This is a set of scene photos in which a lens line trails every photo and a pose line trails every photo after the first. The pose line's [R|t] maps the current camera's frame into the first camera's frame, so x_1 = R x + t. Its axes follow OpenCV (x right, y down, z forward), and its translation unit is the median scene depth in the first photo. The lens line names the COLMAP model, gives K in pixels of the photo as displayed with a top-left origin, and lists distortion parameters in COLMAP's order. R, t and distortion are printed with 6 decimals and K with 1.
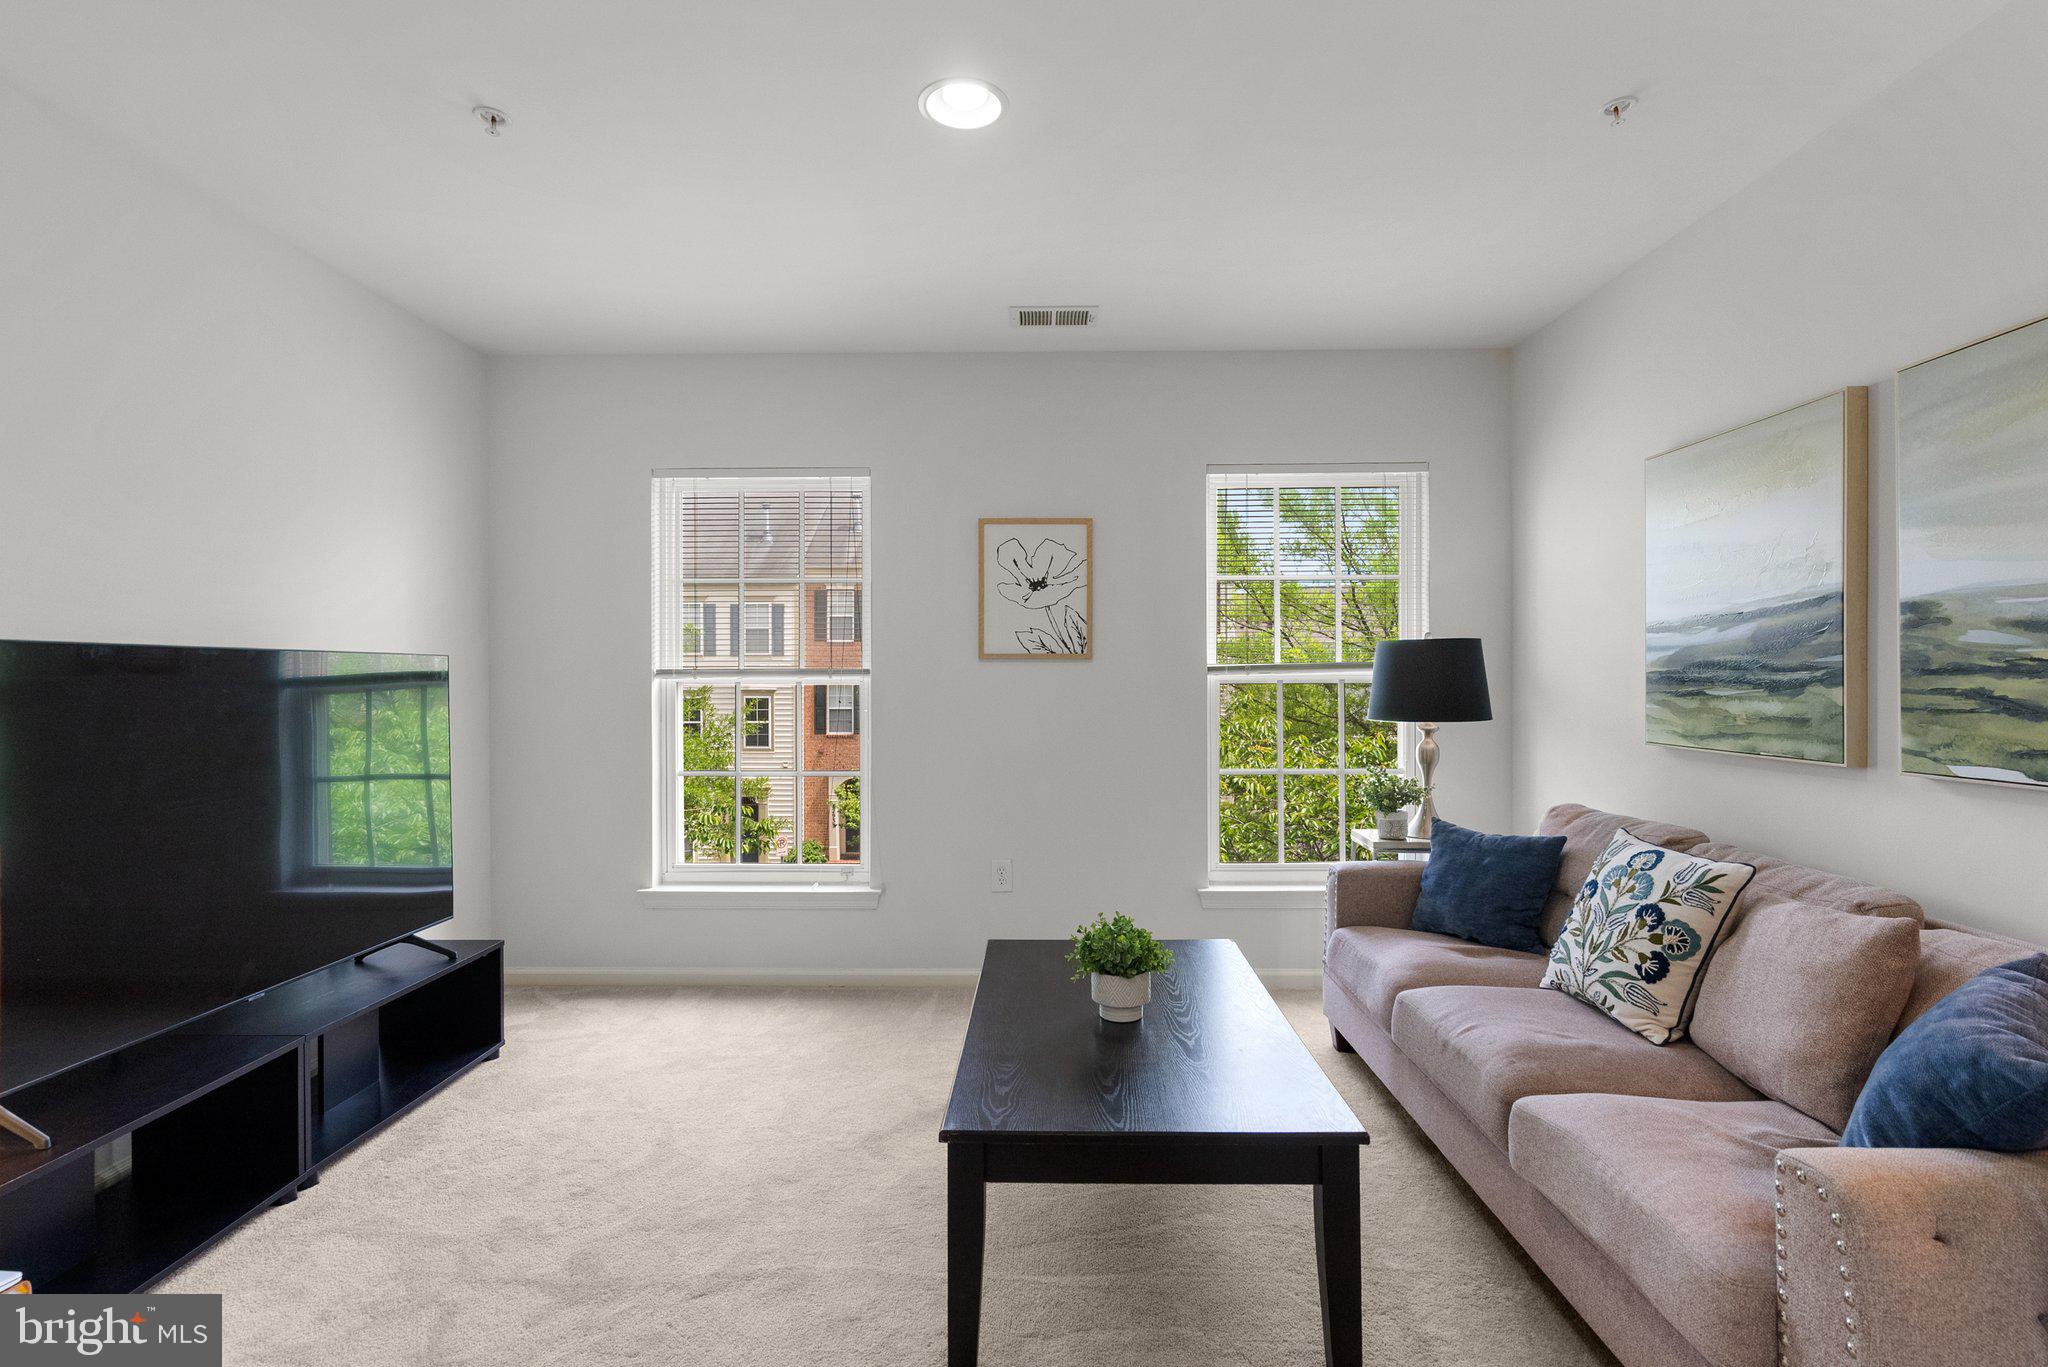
lens RADIAL K [[941.3, 0, 1024.0], [0, 941.3, 680.7], [0, 0, 1]] dist [-0.002018, 0.000686]
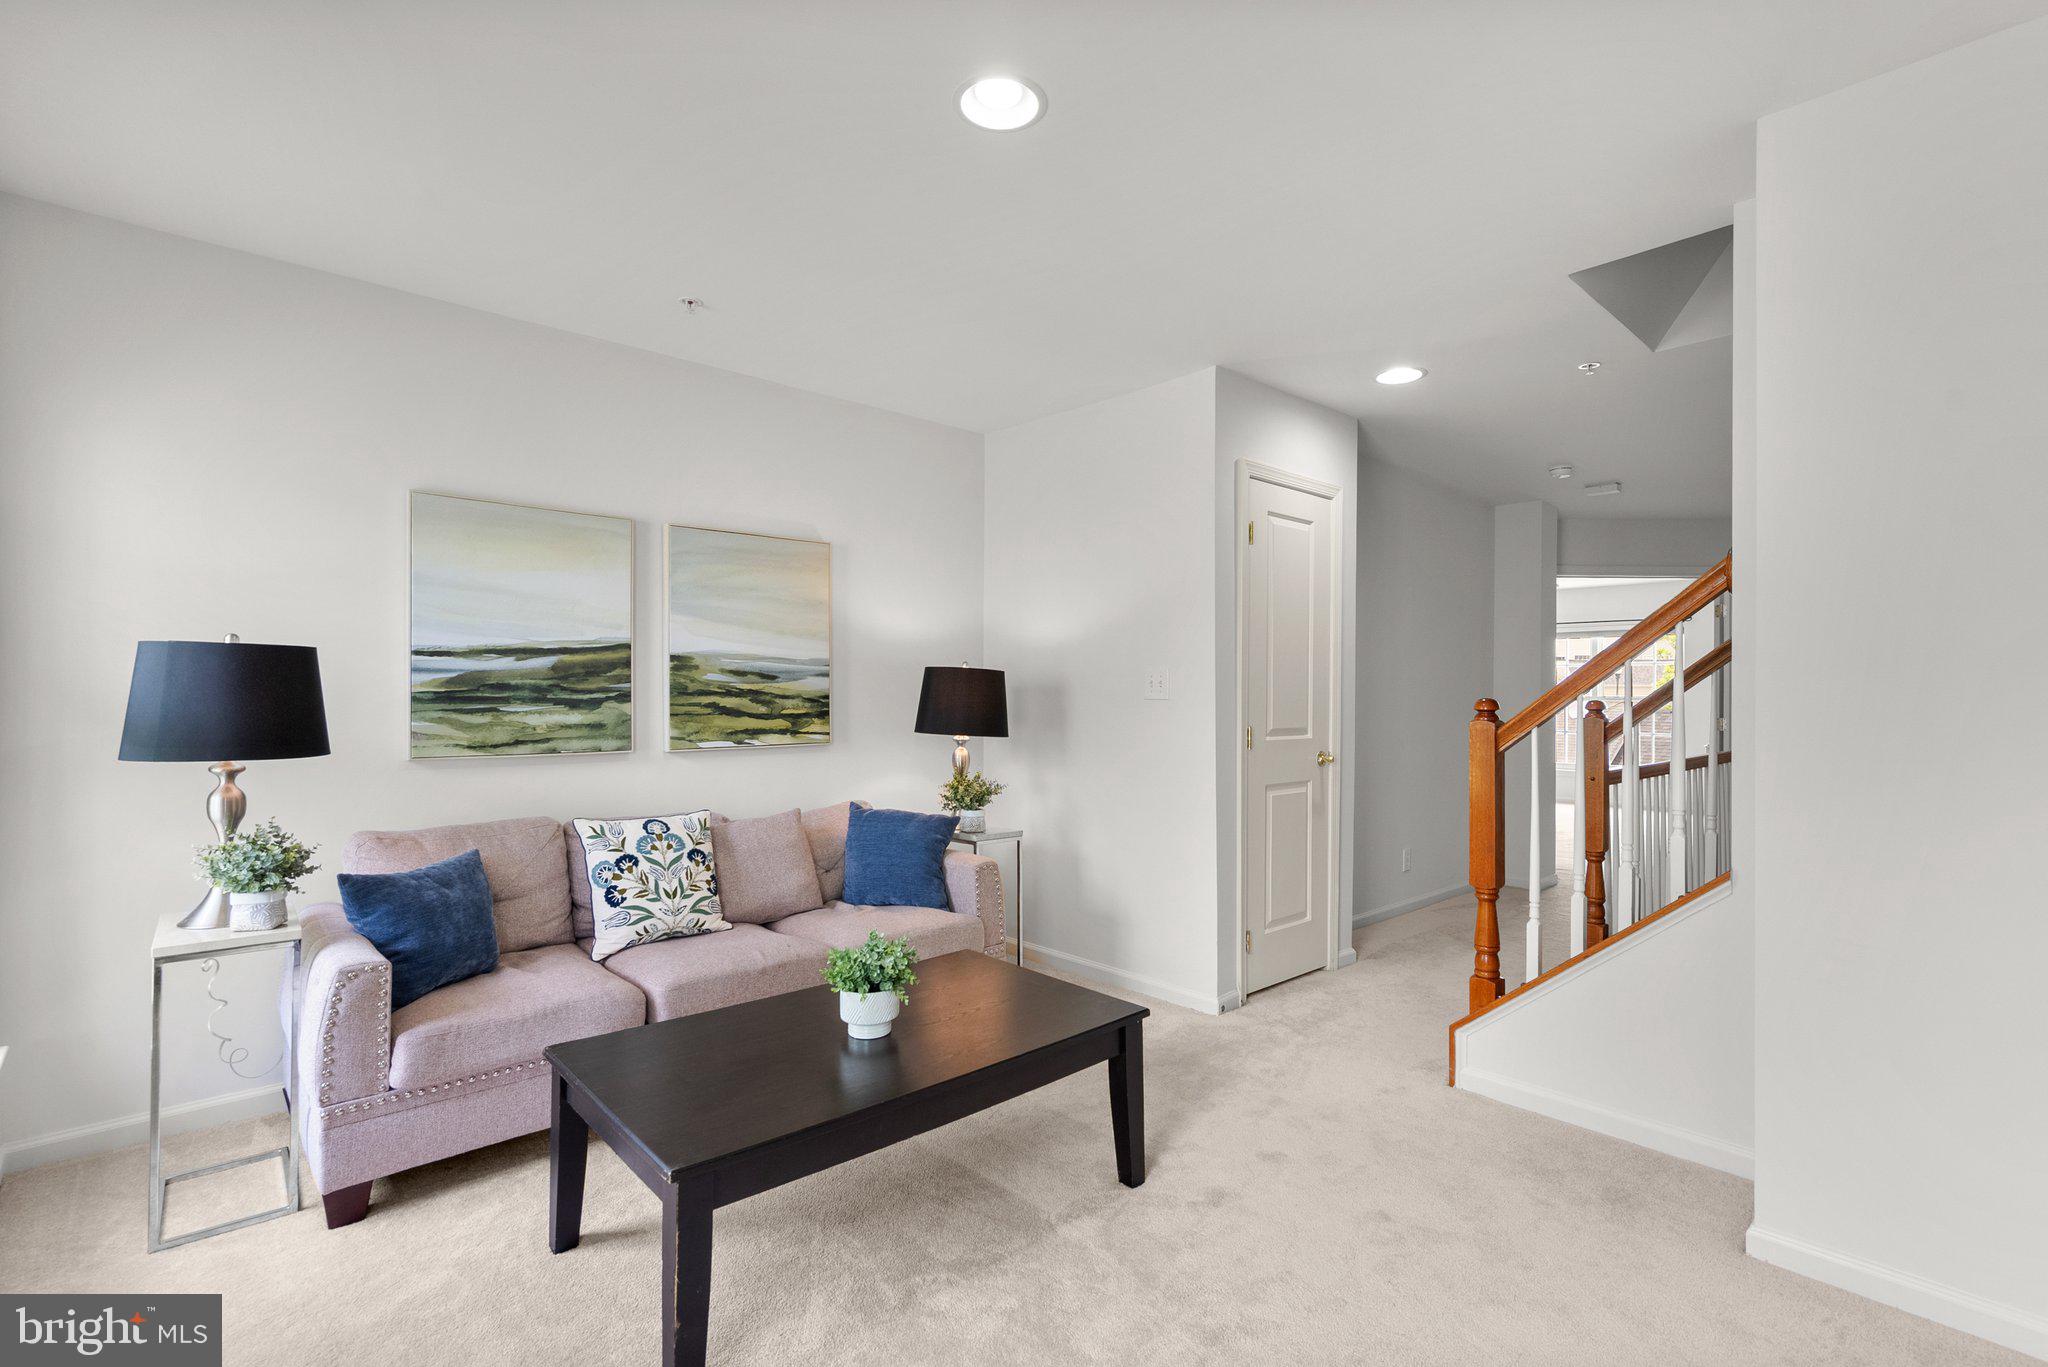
lens RADIAL K [[941.3, 0, 1035.3], [0, 941.3, 690.1], [0, 0, 1]] dist [-0.002018, 0.000686]
pose [[-0.695827, 0.000092, 0.718210, -0.726527], [-0.001559, 0.999997, -0.001638, -0.012826], [-0.718208, -0.002259, -0.695825, 1.526886]]
